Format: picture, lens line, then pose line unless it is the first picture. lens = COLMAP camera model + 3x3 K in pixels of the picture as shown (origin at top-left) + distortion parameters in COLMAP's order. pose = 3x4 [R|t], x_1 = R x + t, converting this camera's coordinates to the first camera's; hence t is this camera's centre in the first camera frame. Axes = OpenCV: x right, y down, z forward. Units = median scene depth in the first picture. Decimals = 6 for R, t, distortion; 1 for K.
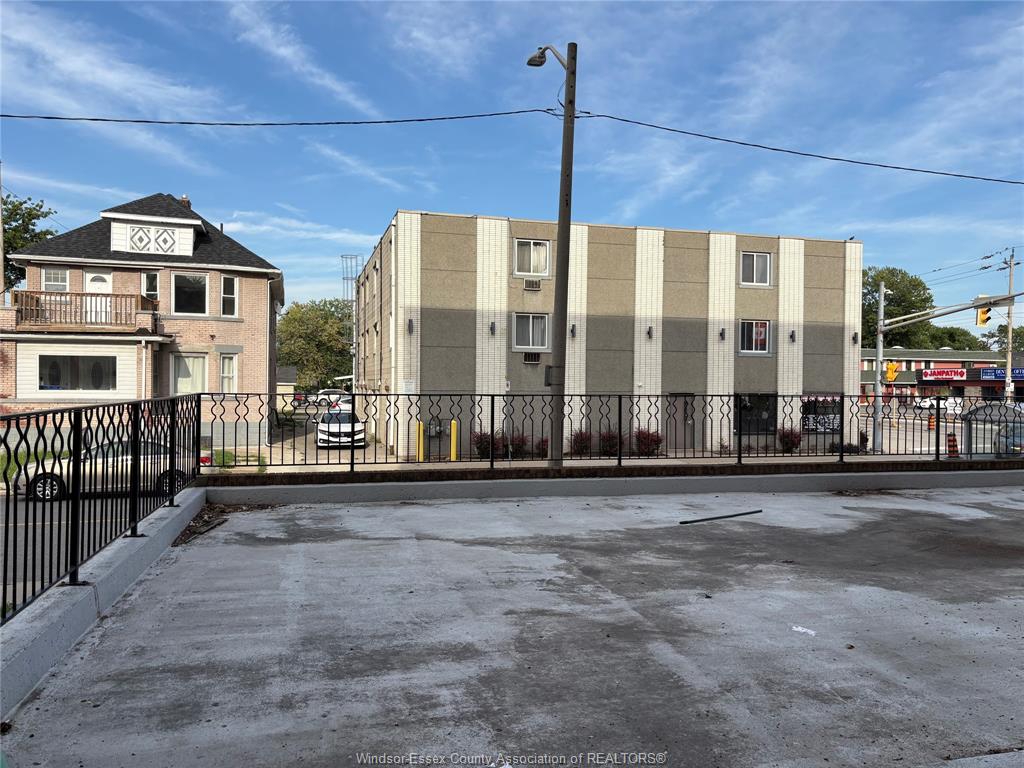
lens RADIAL K [[772.9, 0, 512.0], [0, 772.9, 381.2], [0, 0, 1]] dist [0.019911, -0.008173]
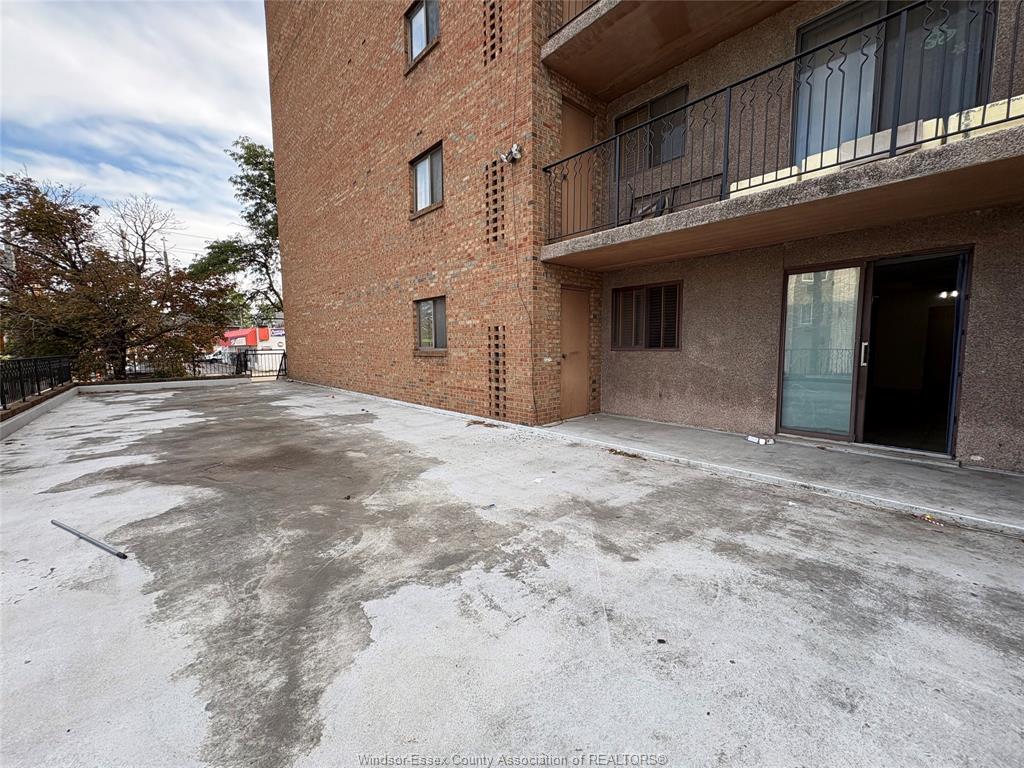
lens RADIAL K [[409.5, 0, 512.1], [0, 409.5, 382.5], [0, 0, 1]] dist [-0.000554, 0.000555]
pose [[-0.468210, -0.085543, 0.879467, -0.334628], [0.002637, 0.995163, 0.098201, -0.009748], [-0.883613, 0.048298, -0.465720, 1.126059]]
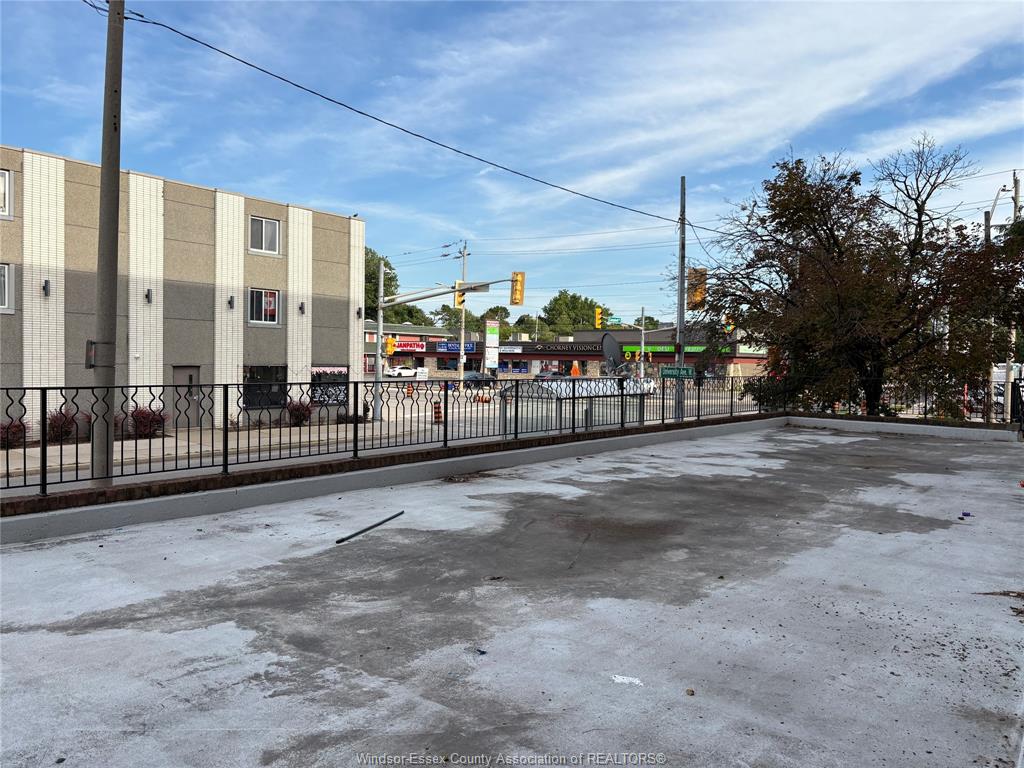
lens RADIAL K [[772.9, 0, 512.0], [0, 772.9, 381.2], [0, 0, 1]] dist [0.019911, -0.008173]
pose [[0.792631, -0.010569, 0.609610, -0.185008], [-0.014842, 0.999219, 0.036621, -0.030559], [-0.609521, -0.038075, 0.791855, 0.303702]]
